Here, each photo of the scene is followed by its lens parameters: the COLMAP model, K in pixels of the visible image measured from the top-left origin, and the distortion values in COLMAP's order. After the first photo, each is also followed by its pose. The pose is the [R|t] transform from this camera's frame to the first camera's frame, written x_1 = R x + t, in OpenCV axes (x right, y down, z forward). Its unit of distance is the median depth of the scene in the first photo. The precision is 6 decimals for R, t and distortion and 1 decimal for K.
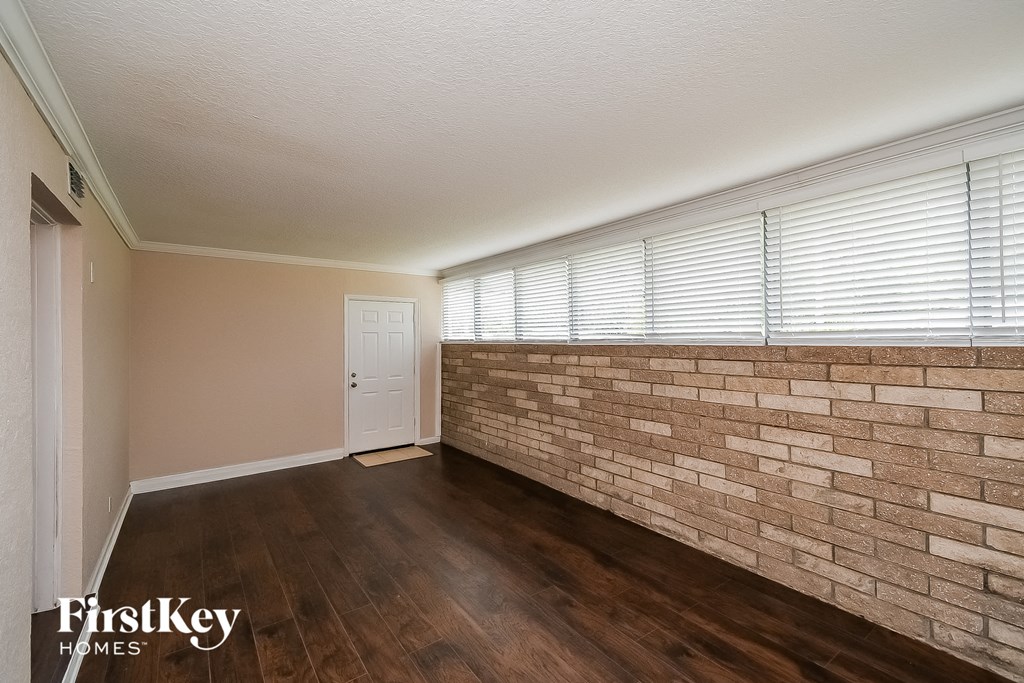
lens RADIAL K [[445.8, 0, 517.6], [0, 445.8, 341.4], [0, 0, 1]] dist [0.044701, -0.027343]
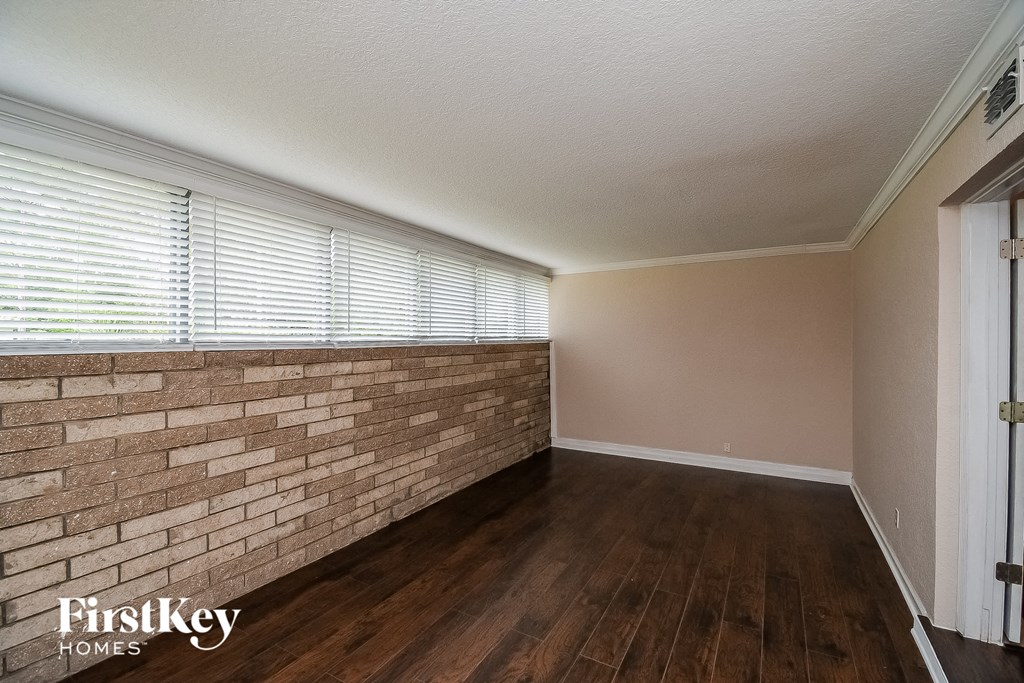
lens RADIAL K [[445.8, 0, 517.6], [0, 445.8, 341.4], [0, 0, 1]] dist [0.044701, -0.027343]
pose [[-0.412211, -0.002569, 0.911085, -0.771112], [0.003615, 0.999984, 0.004455, -0.007292], [-0.911081, 0.005130, -0.412195, 1.153662]]
